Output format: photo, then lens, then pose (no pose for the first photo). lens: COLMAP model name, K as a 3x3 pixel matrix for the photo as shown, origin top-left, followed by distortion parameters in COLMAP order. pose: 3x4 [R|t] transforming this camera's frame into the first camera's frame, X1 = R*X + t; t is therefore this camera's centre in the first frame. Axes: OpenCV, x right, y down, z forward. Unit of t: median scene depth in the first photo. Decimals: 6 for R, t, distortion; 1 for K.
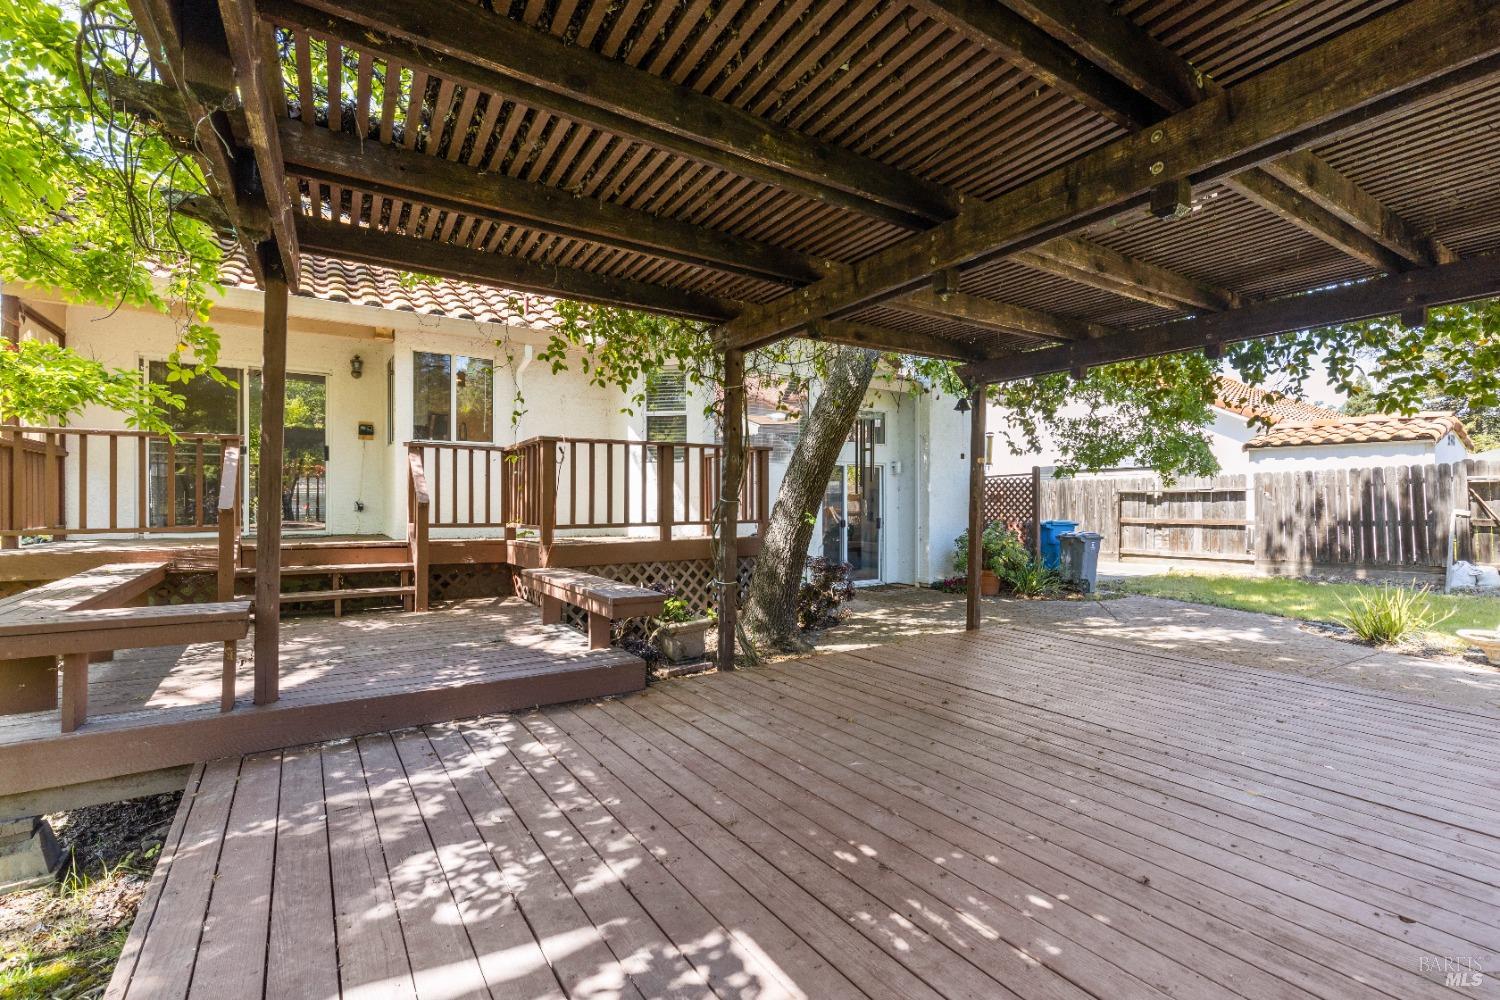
lens RADIAL K [[674.4, 0, 751.8], [0, 674.4, 498.5], [0, 0, 1]] dist [0.005010, -0.001338]
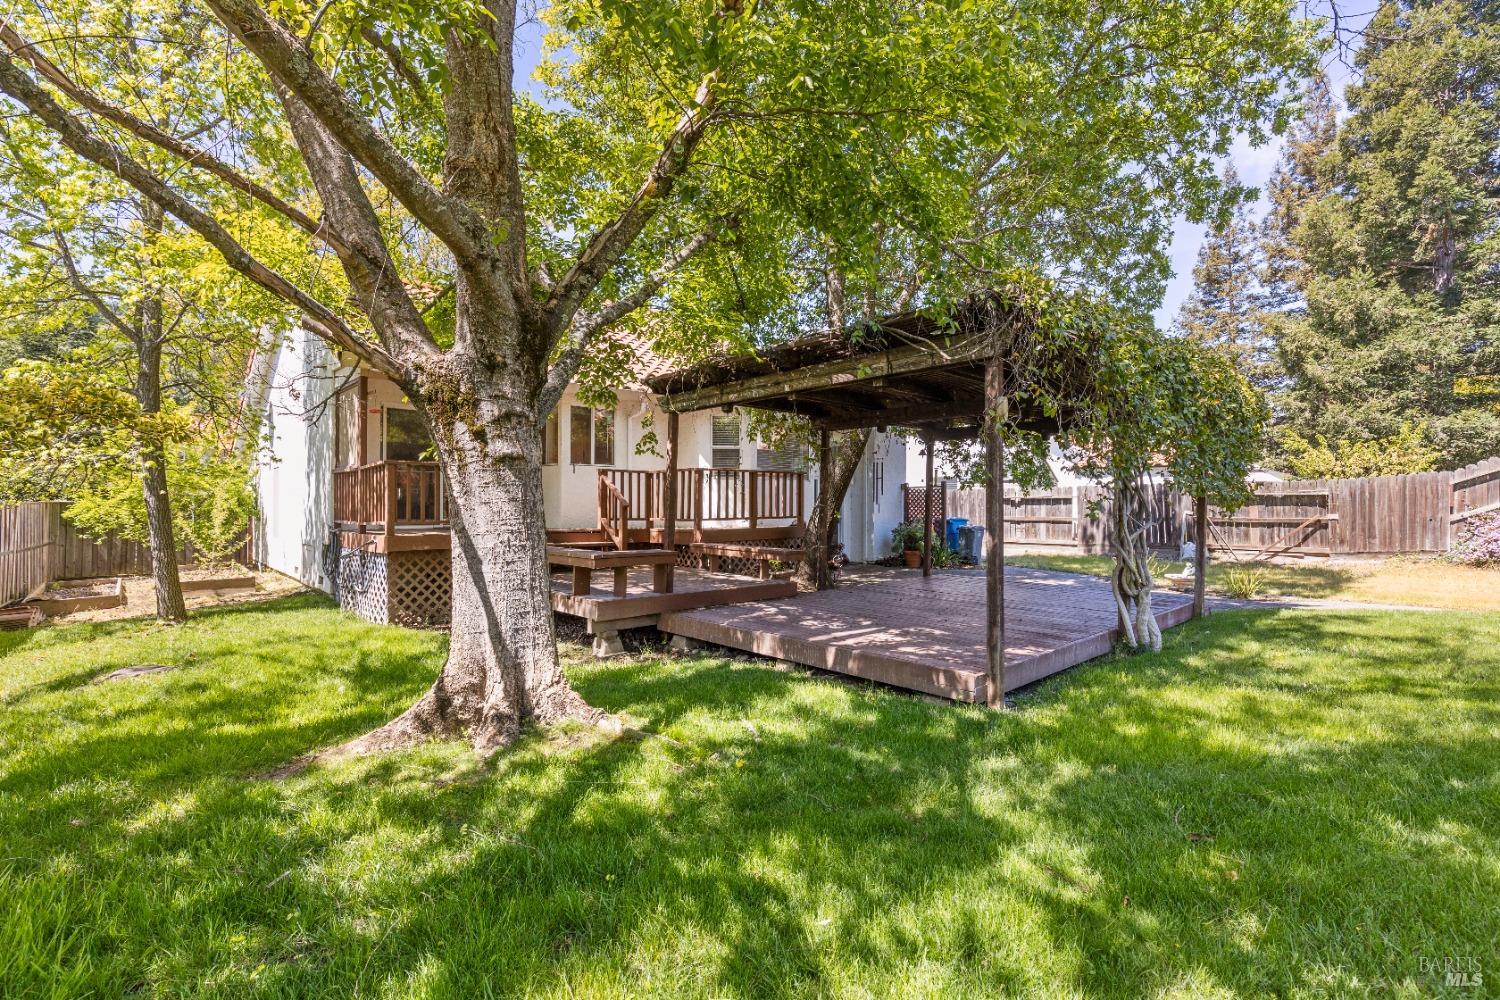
lens RADIAL K [[674.4, 0, 750.5], [0, 674.4, 506.6], [0, 0, 1]] dist [0.005010, -0.001338]
pose [[0.985597, 0.004254, 0.169059, -0.244958], [-0.006736, 0.999878, 0.014111, -0.009271], [-0.168978, -0.015047, 0.985505, -0.385025]]
